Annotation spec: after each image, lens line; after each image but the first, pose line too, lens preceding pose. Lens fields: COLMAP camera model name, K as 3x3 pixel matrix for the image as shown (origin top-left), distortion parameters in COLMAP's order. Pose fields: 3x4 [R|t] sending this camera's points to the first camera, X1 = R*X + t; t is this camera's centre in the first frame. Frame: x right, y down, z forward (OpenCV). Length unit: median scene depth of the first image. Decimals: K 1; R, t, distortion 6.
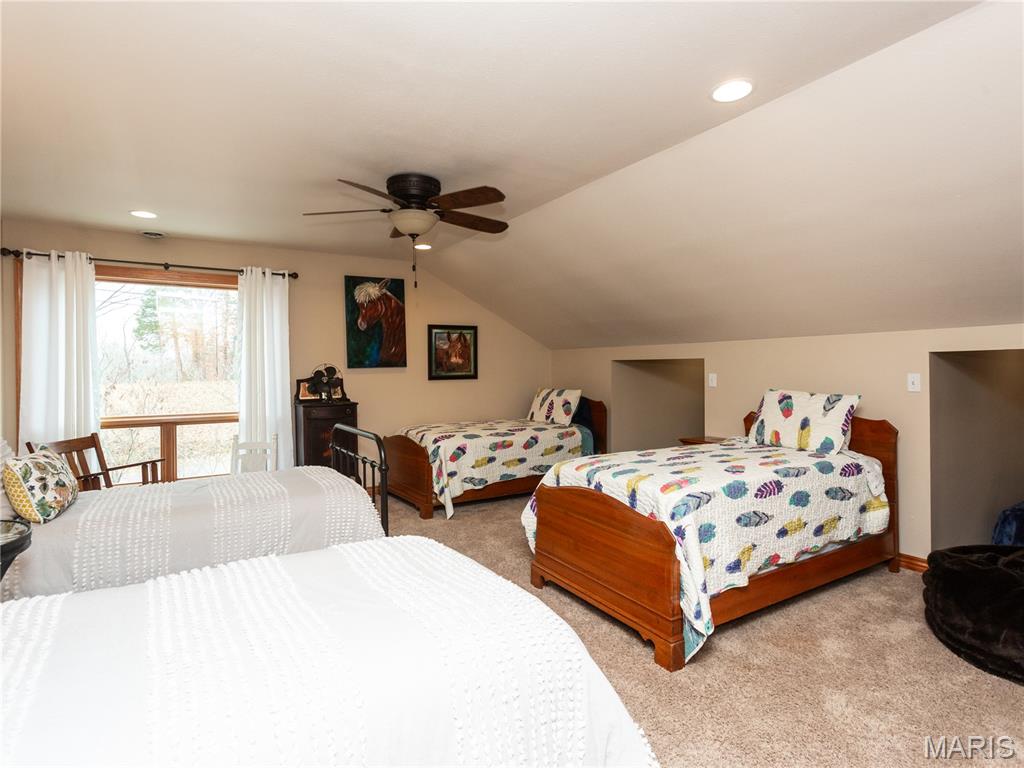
lens RADIAL K [[540.7, 0, 505.7], [0, 540.7, 375.3], [0, 0, 1]] dist [-0.001363, 0.008215]
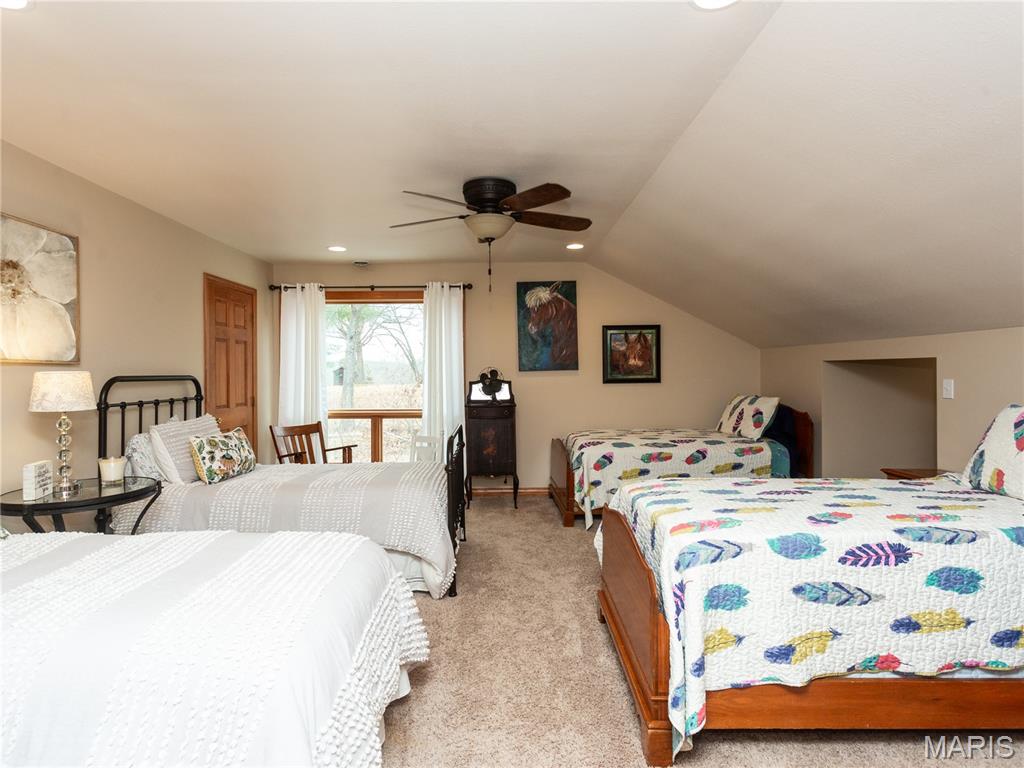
lens RADIAL K [[540.7, 0, 505.7], [0, 540.7, 375.3], [0, 0, 1]] dist [-0.001363, 0.008215]
pose [[0.852907, 0.004372, -0.522044, 0.264209], [-0.005543, 0.999984, -0.000683, -0.004653], [0.522033, 0.003476, 0.852918, 0.112982]]
